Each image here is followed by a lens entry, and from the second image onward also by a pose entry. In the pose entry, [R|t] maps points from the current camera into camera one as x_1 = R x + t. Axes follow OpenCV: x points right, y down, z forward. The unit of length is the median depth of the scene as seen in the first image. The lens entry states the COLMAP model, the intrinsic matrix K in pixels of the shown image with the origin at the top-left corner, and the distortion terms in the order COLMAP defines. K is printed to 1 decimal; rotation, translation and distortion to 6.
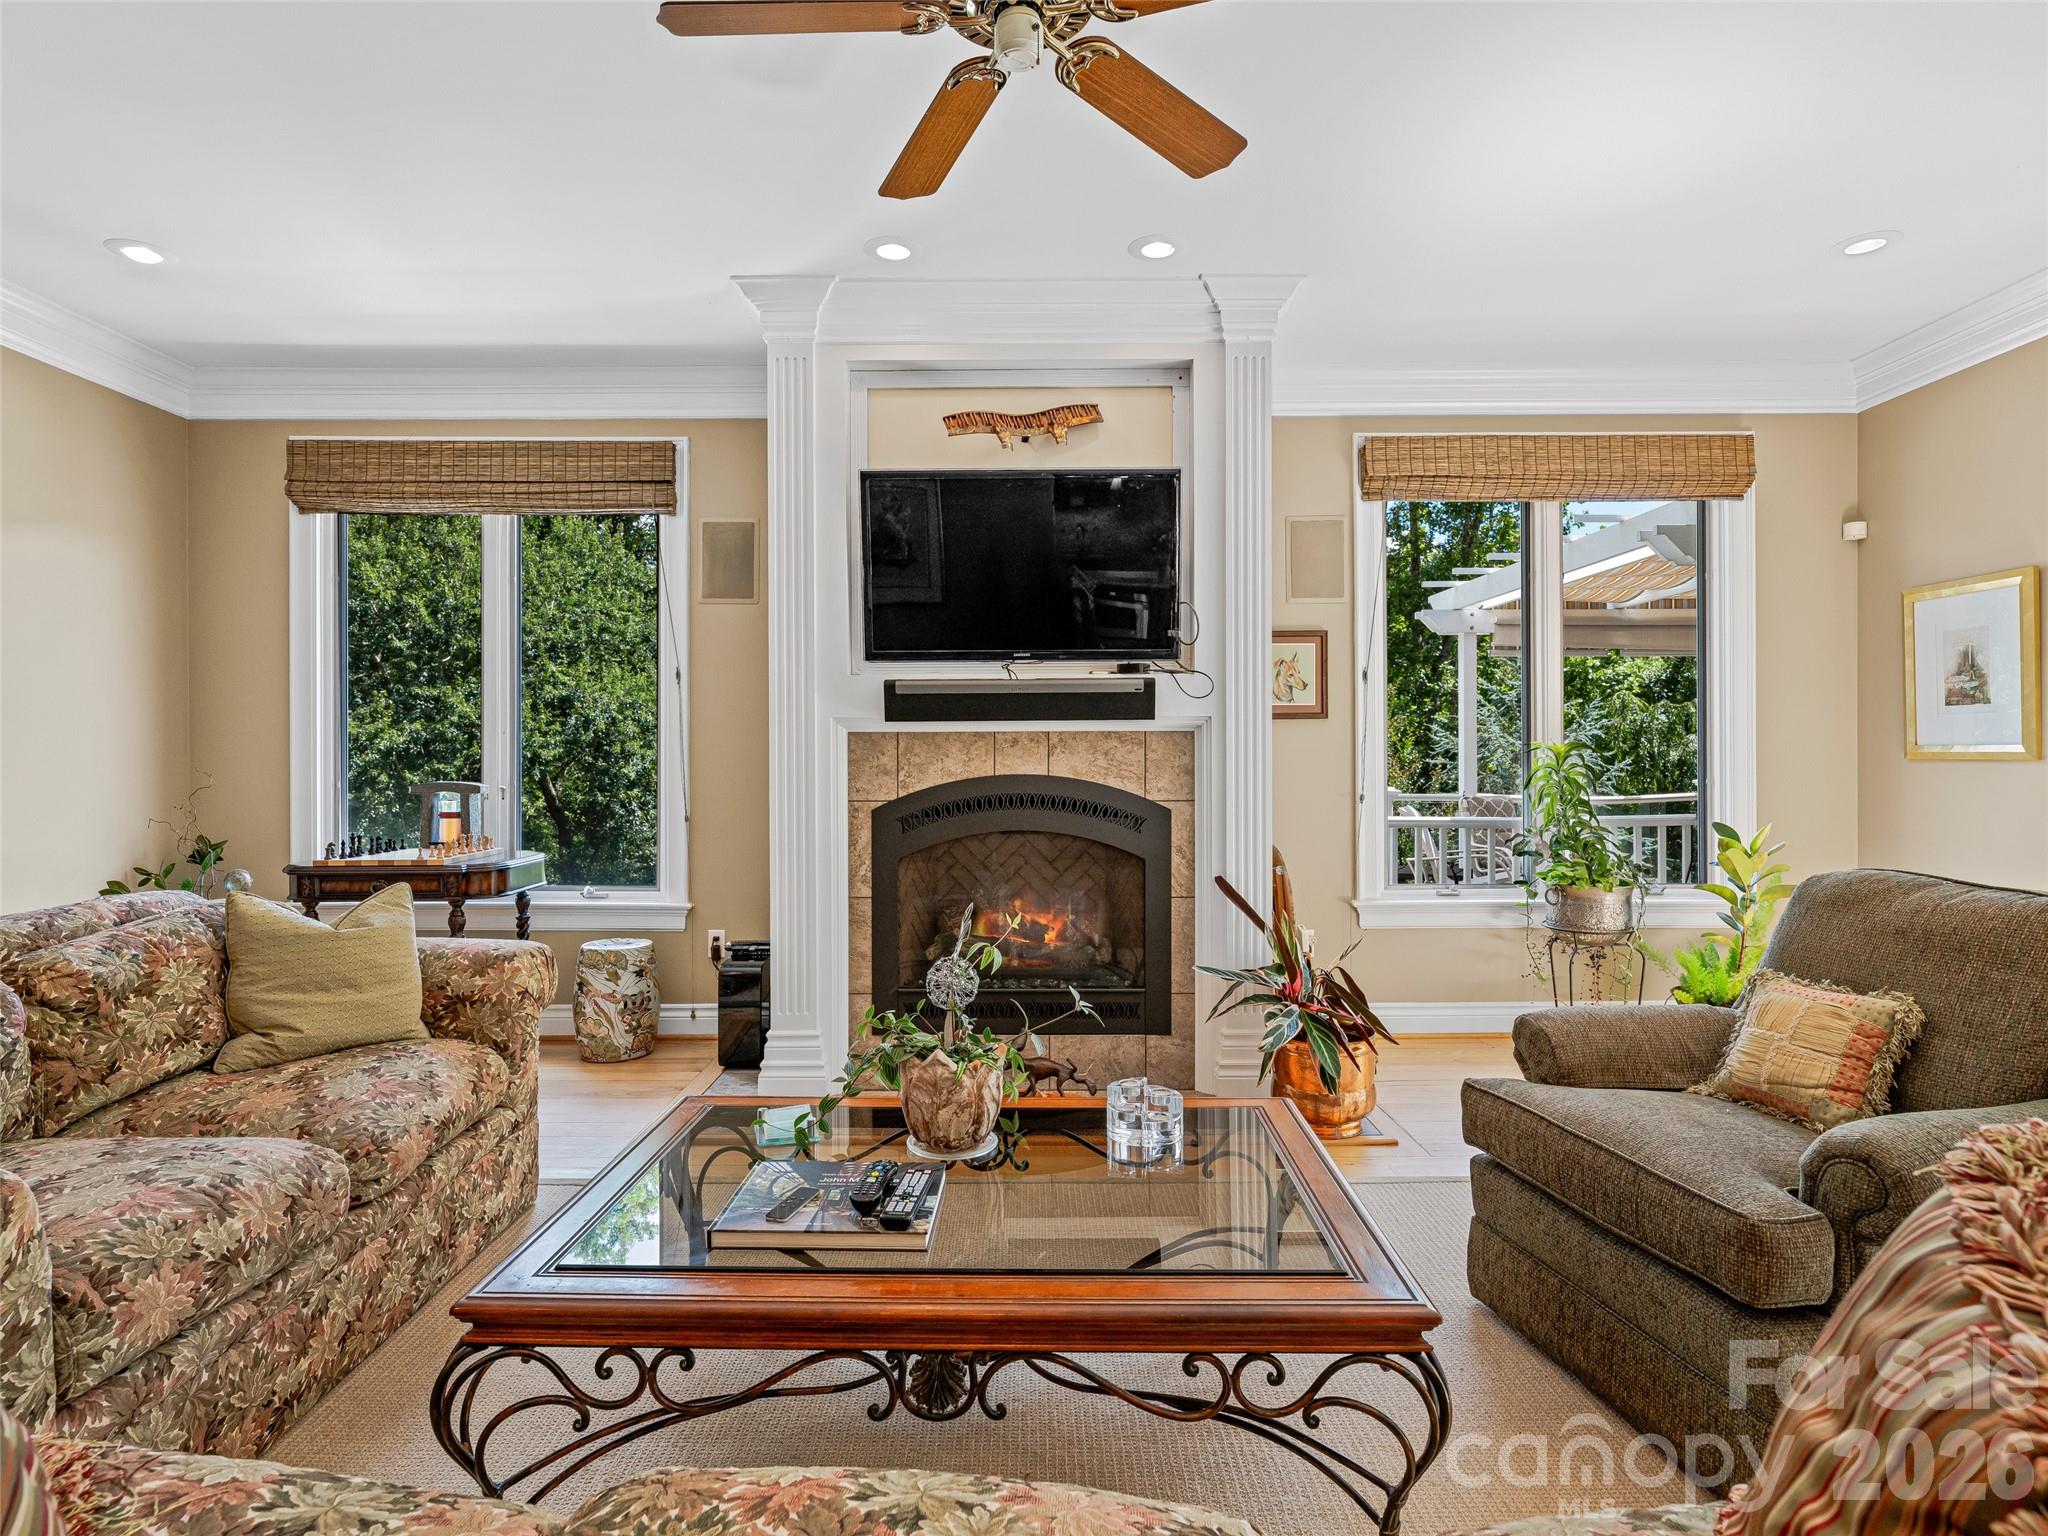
lens RADIAL K [[1110.1, 0, 1025.6], [0, 1110.1, 755.1], [0, 0, 1]] dist [-0.003243, -0.000021]
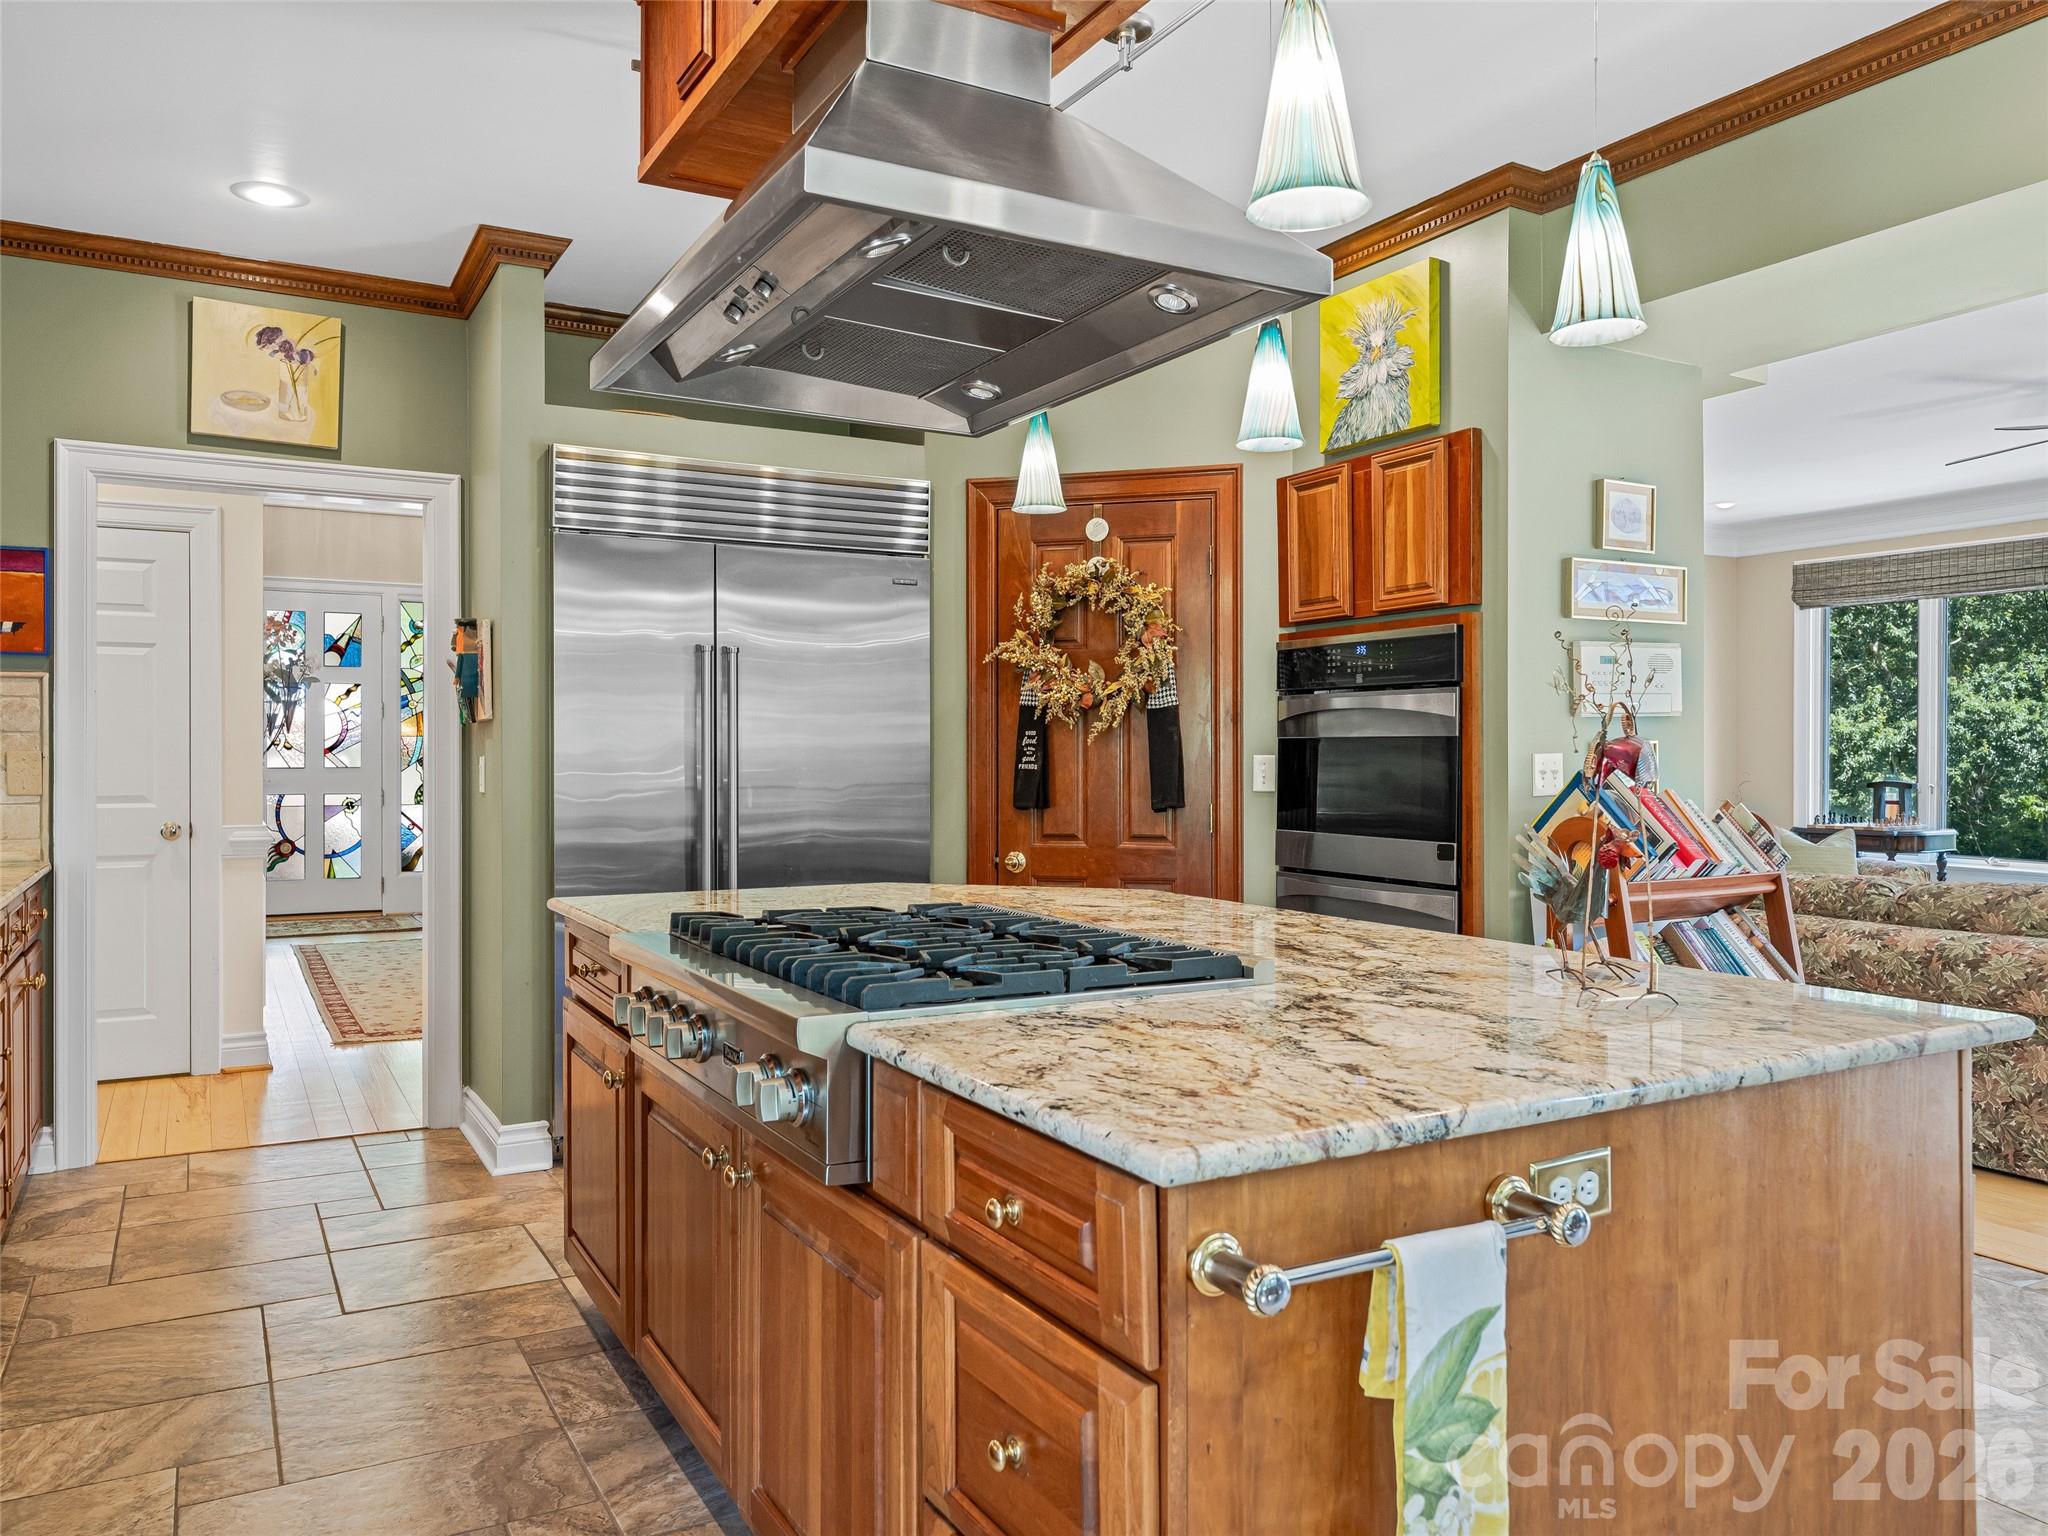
lens RADIAL K [[1486.8, 0, 1023.3], [0, 1486.8, 763.6], [0, 0, 1]] dist [0.002184, -0.001291]
pose [[0.493626, 0.008067, -0.869637, 0.655212], [-0.001338, 0.999963, 0.008517, -0.014716], [0.869673, -0.003041, 0.493618, -1.028310]]
